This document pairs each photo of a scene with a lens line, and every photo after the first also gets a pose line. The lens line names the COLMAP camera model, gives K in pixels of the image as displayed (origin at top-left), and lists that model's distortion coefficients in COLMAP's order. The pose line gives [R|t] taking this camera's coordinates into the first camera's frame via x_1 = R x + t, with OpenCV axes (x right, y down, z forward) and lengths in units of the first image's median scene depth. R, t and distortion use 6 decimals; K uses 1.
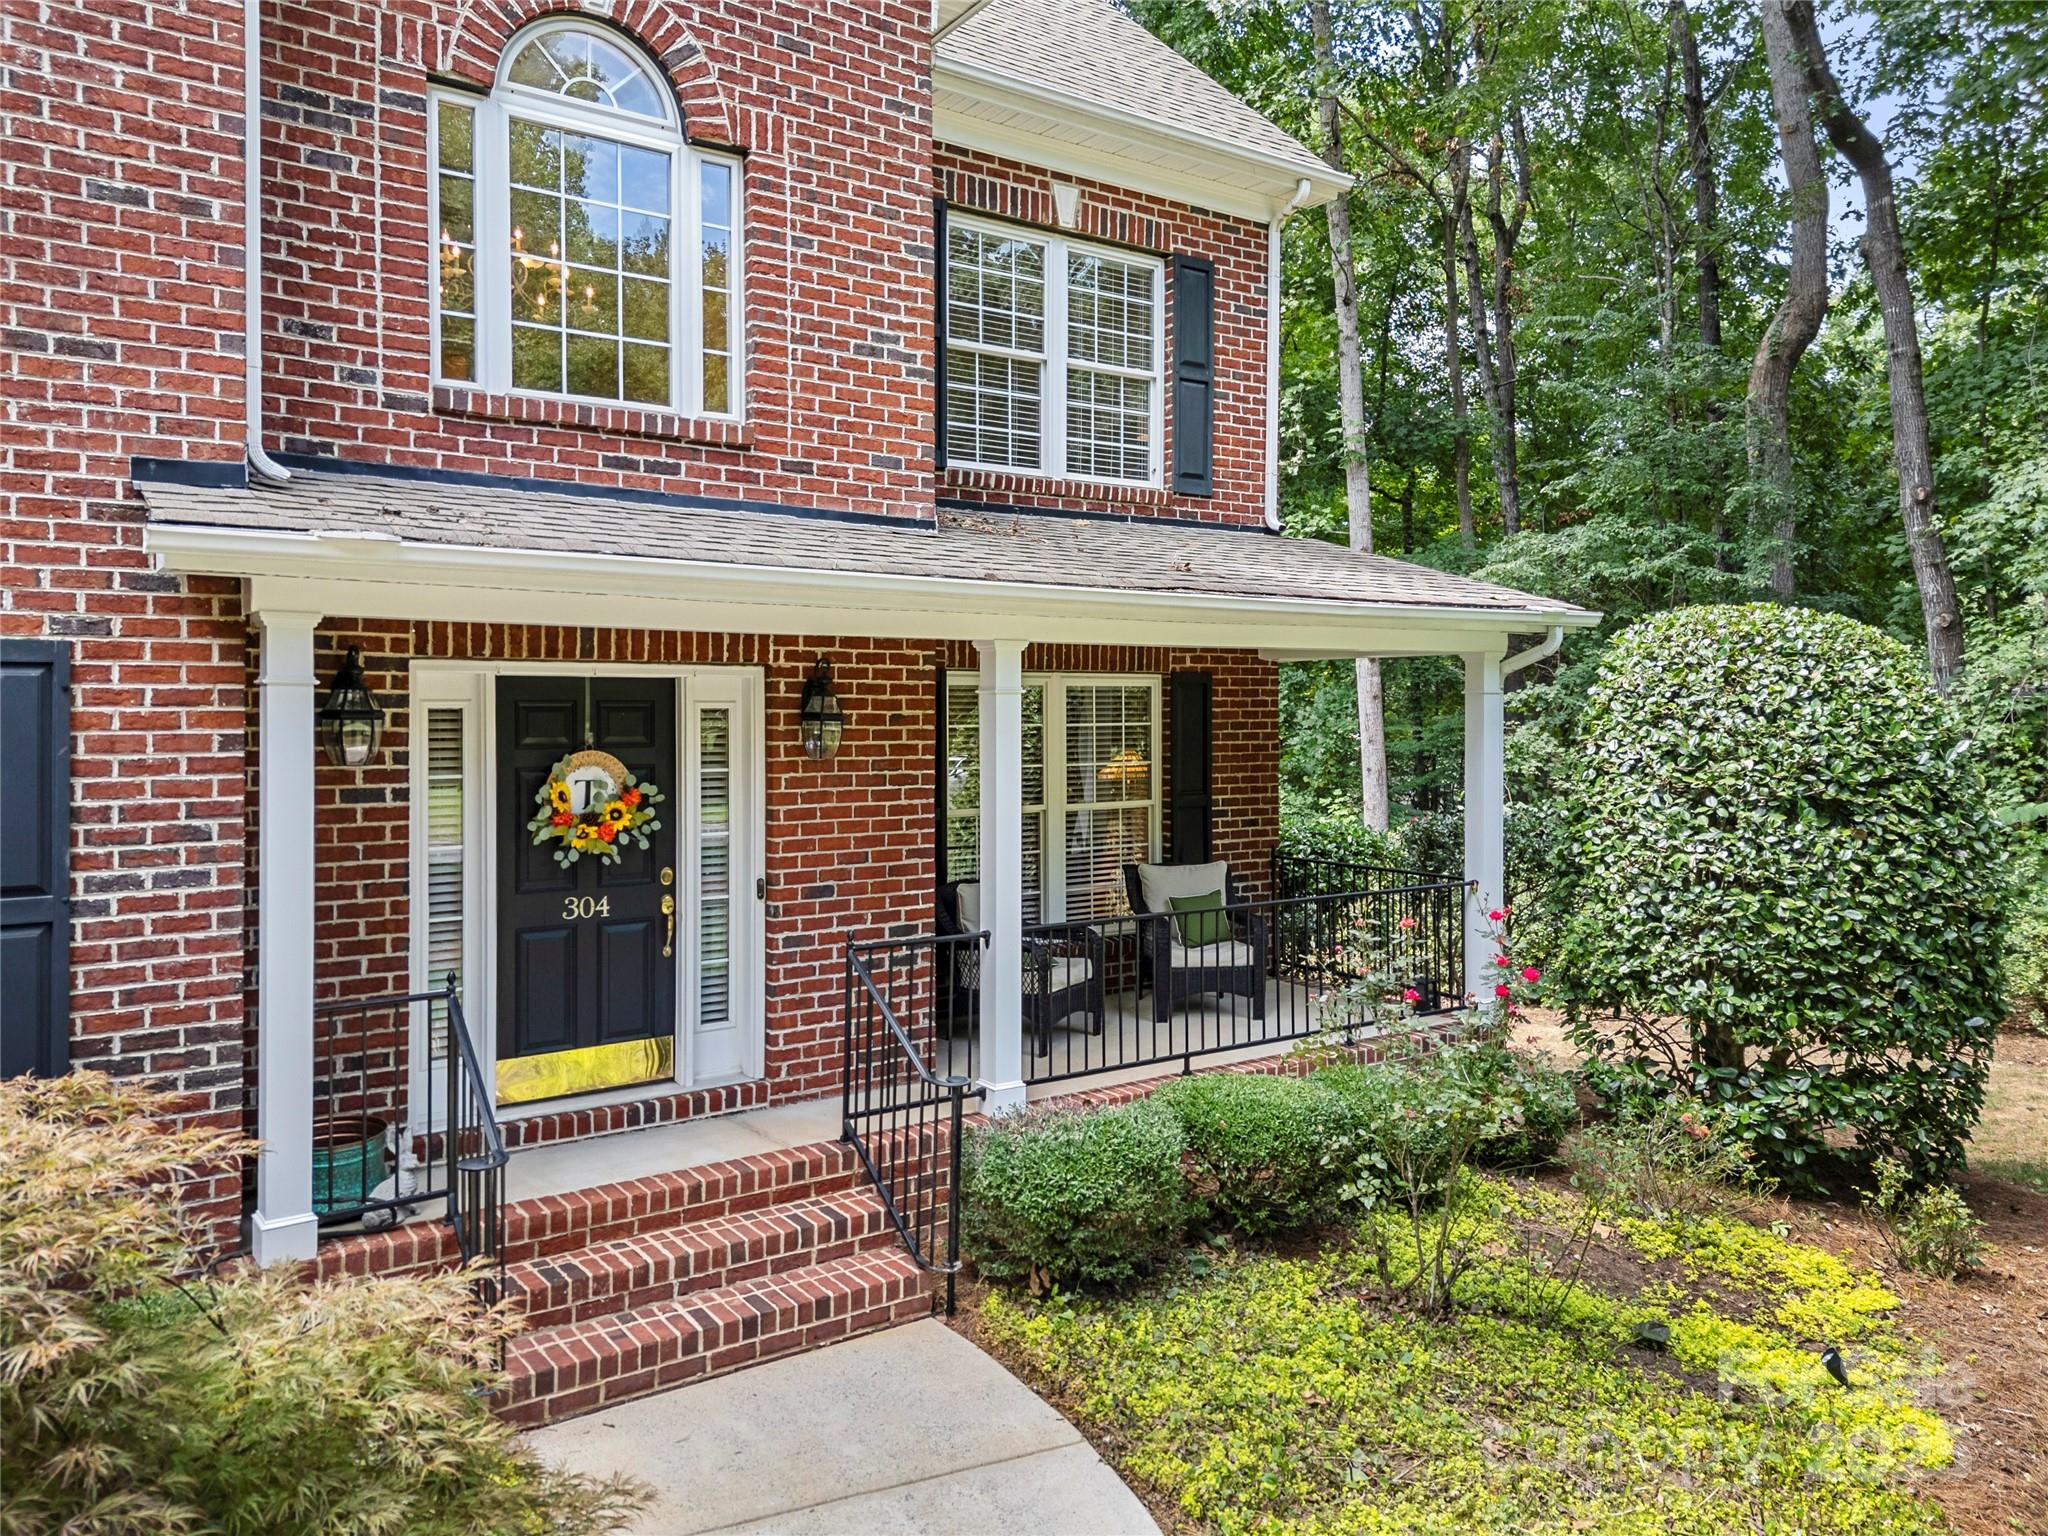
lens RADIAL K [[1439.1, 0, 1019.7], [0, 1439.1, 708.8], [0, 0, 1]] dist [0.047336, -0.000571]
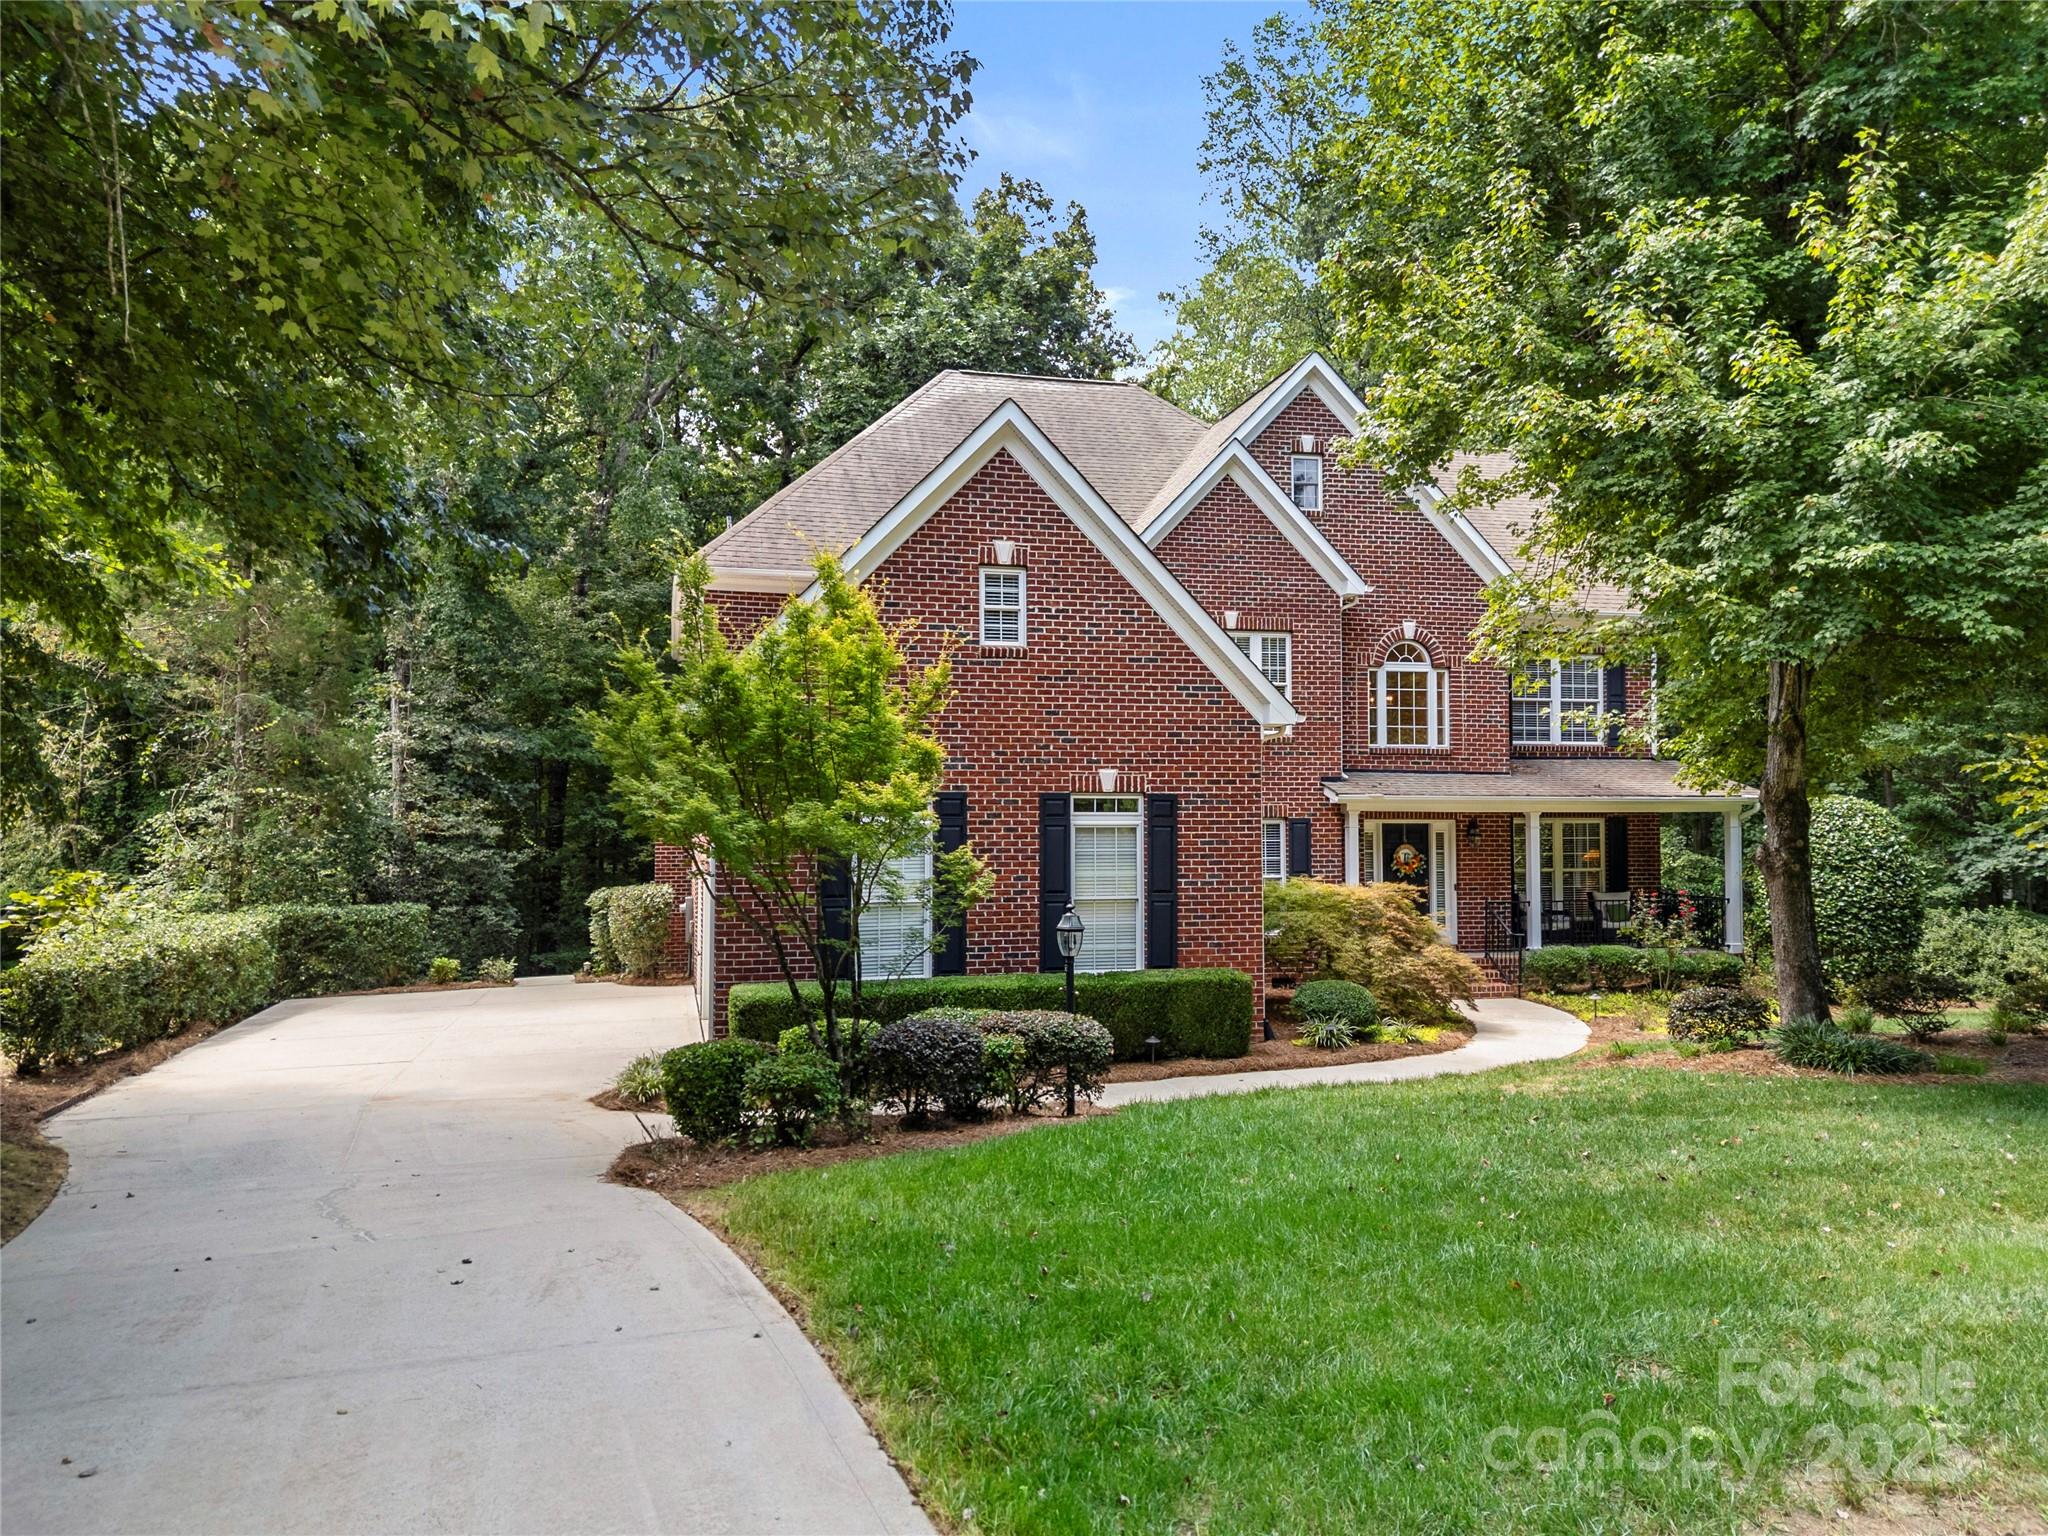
lens RADIAL K [[1408.9, 0, 999.0], [0, 1408.9, 757.0], [0, 0, 1]] dist [0.020456, -0.008426]
pose [[0.923668, -0.014559, -0.382916, 0.095321], [-0.000844, 0.999198, -0.040026, -0.041405], [0.383192, 0.037294, 0.922916, -2.345746]]
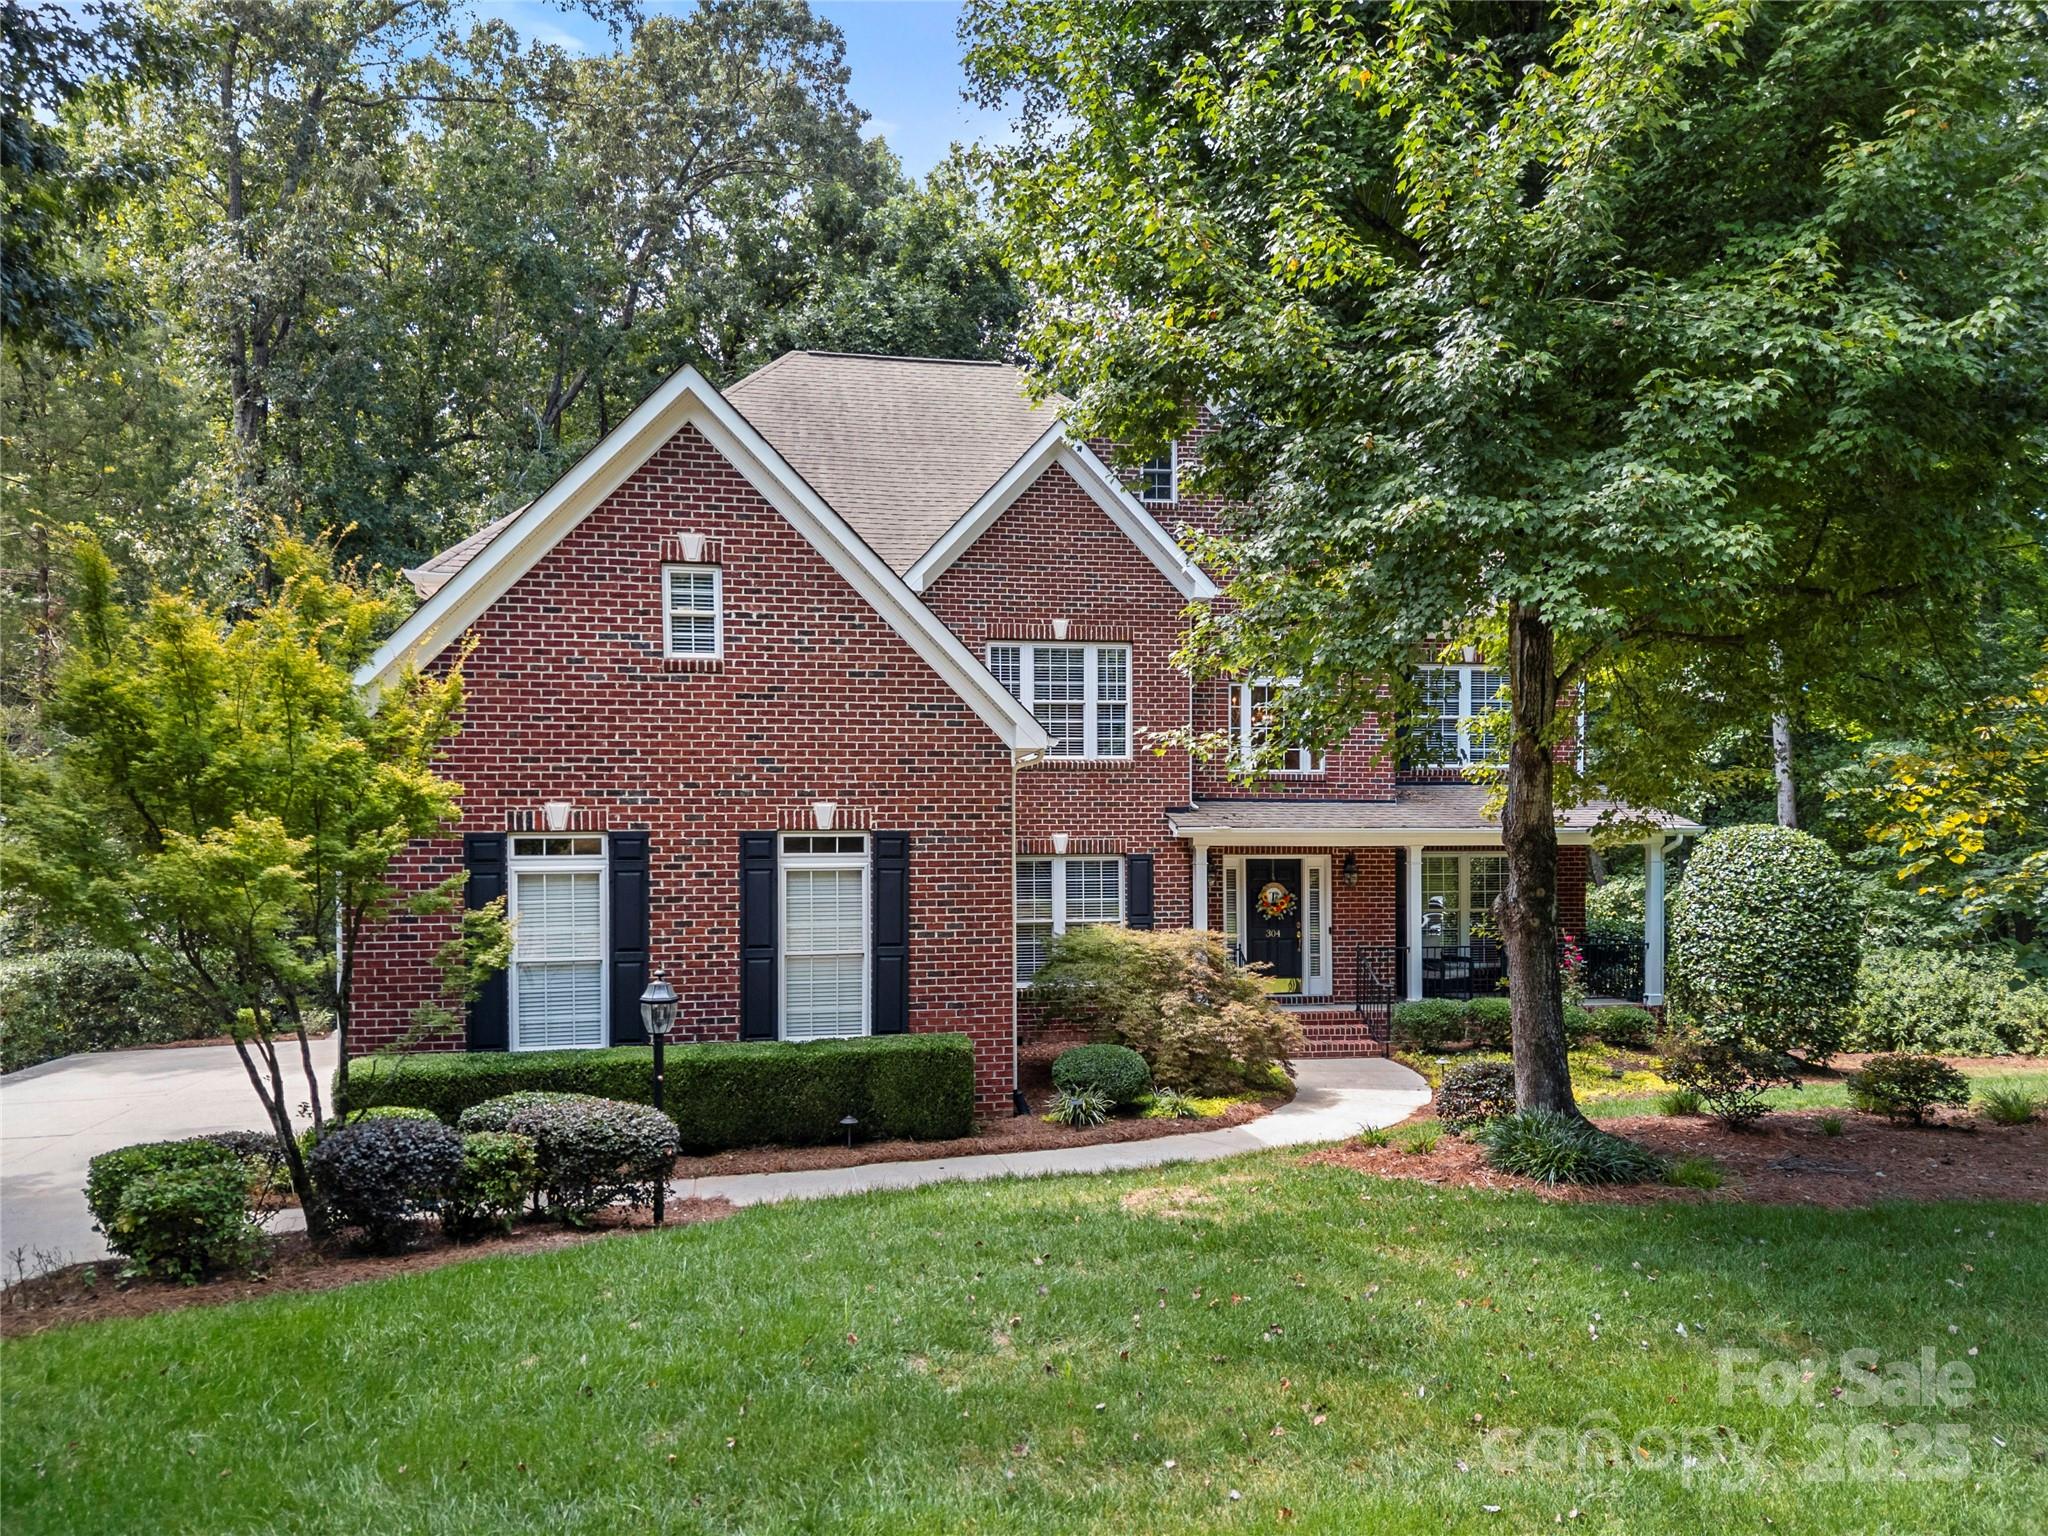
lens RADIAL K [[1444.3, 0, 1020.1], [0, 1444.3, 844.0], [0, 0, 1]] dist [0.050115, -0.001188]
pose [[0.909928, -0.002172, -0.414761, 0.455739], [0.003709, 0.999989, 0.002900, -0.060204], [0.414750, -0.004177, 0.909926, -1.891101]]
